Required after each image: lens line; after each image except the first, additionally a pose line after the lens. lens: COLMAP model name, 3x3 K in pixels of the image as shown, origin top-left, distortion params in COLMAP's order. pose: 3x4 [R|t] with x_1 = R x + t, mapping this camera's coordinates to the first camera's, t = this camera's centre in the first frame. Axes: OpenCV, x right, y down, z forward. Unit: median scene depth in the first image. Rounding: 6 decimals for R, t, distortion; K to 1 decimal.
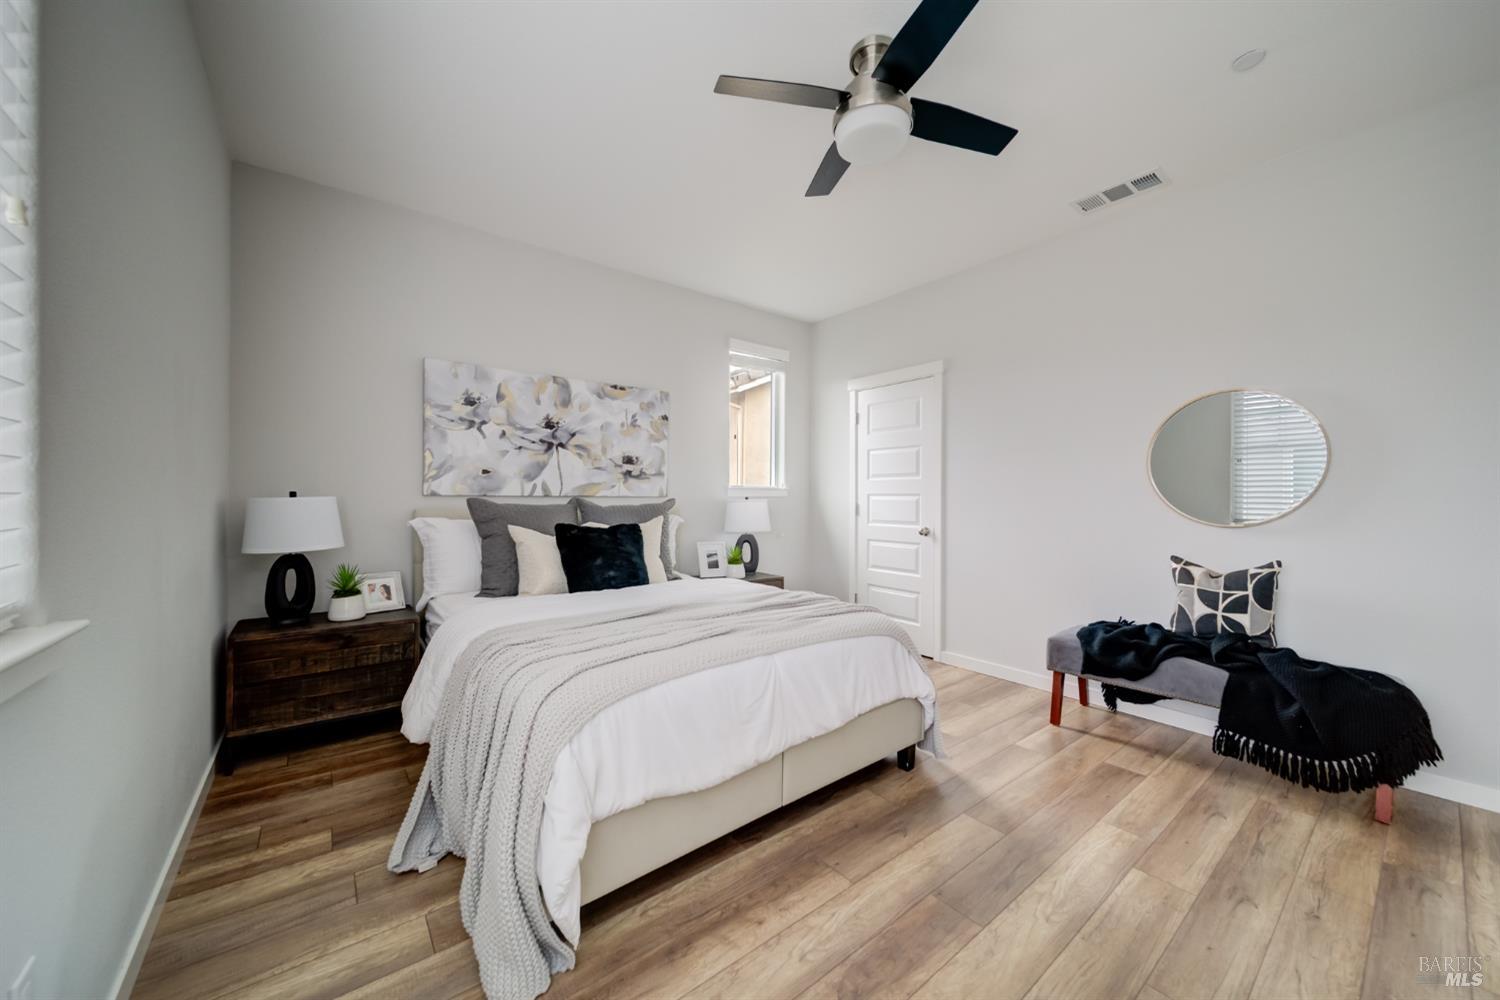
lens RADIAL K [[547.1, 0, 750.0], [0, 547.1, 500.0], [0, 0, 1]] dist [-0.001013, -0.000188]
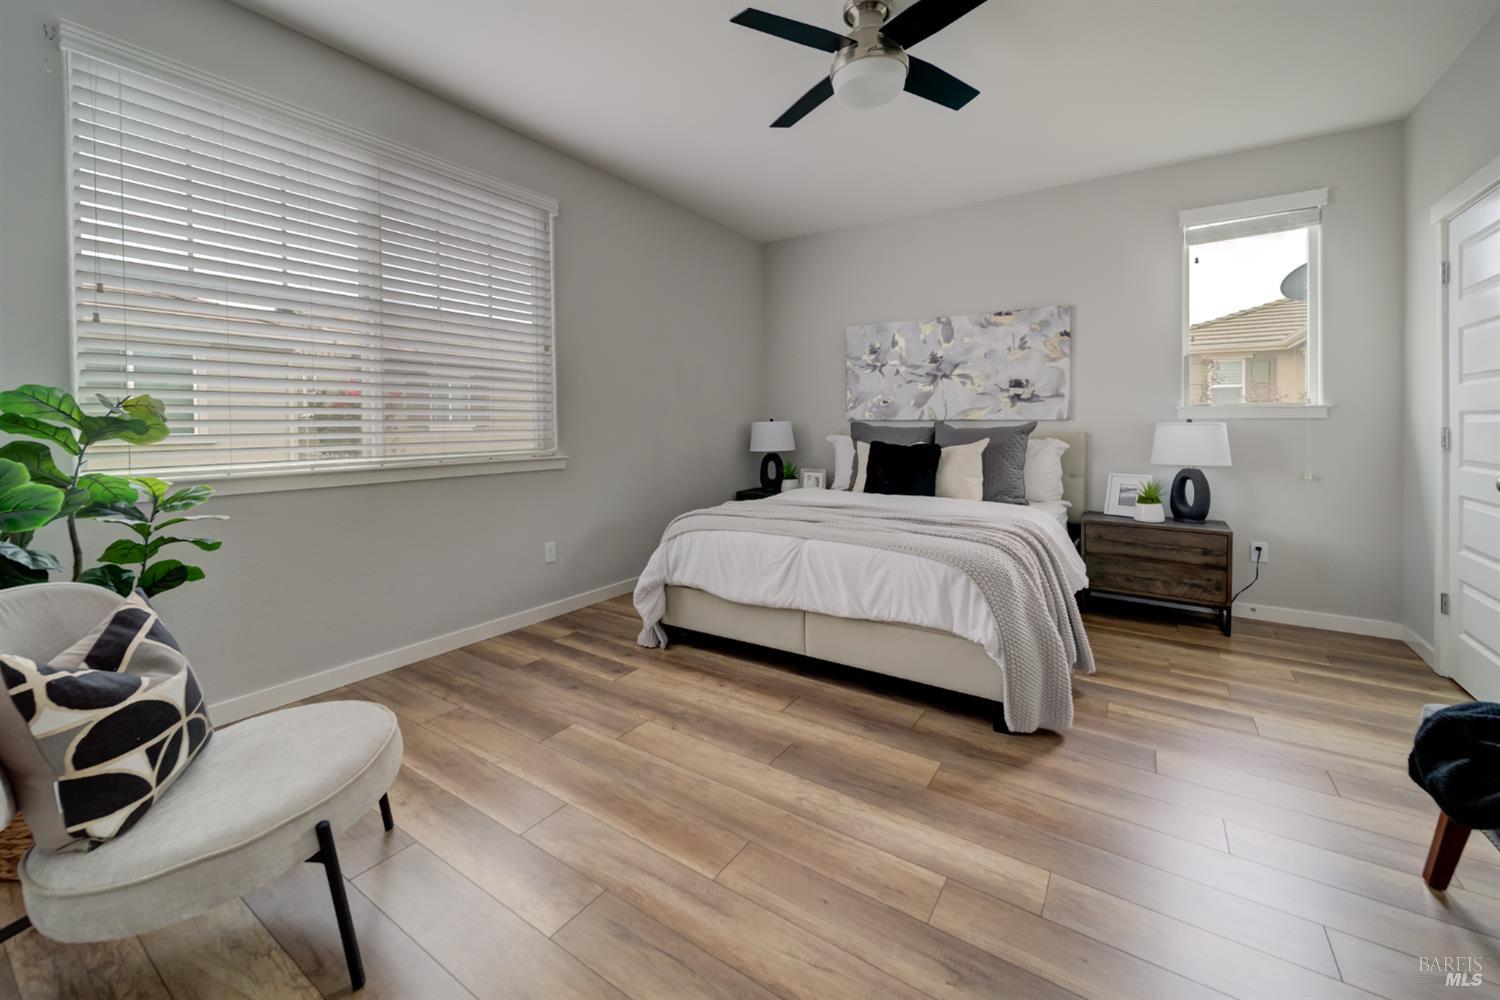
lens RADIAL K [[567.4, 0, 755.7], [0, 567.4, 431.6], [0, 0, 1]] dist [0.000405, 0.000152]
pose [[0.343044, 0.009418, -0.939272, 0.691292], [-0.002548, 0.999955, 0.009095, 0.007845], [0.939316, -0.000727, 0.343053, 0.228578]]
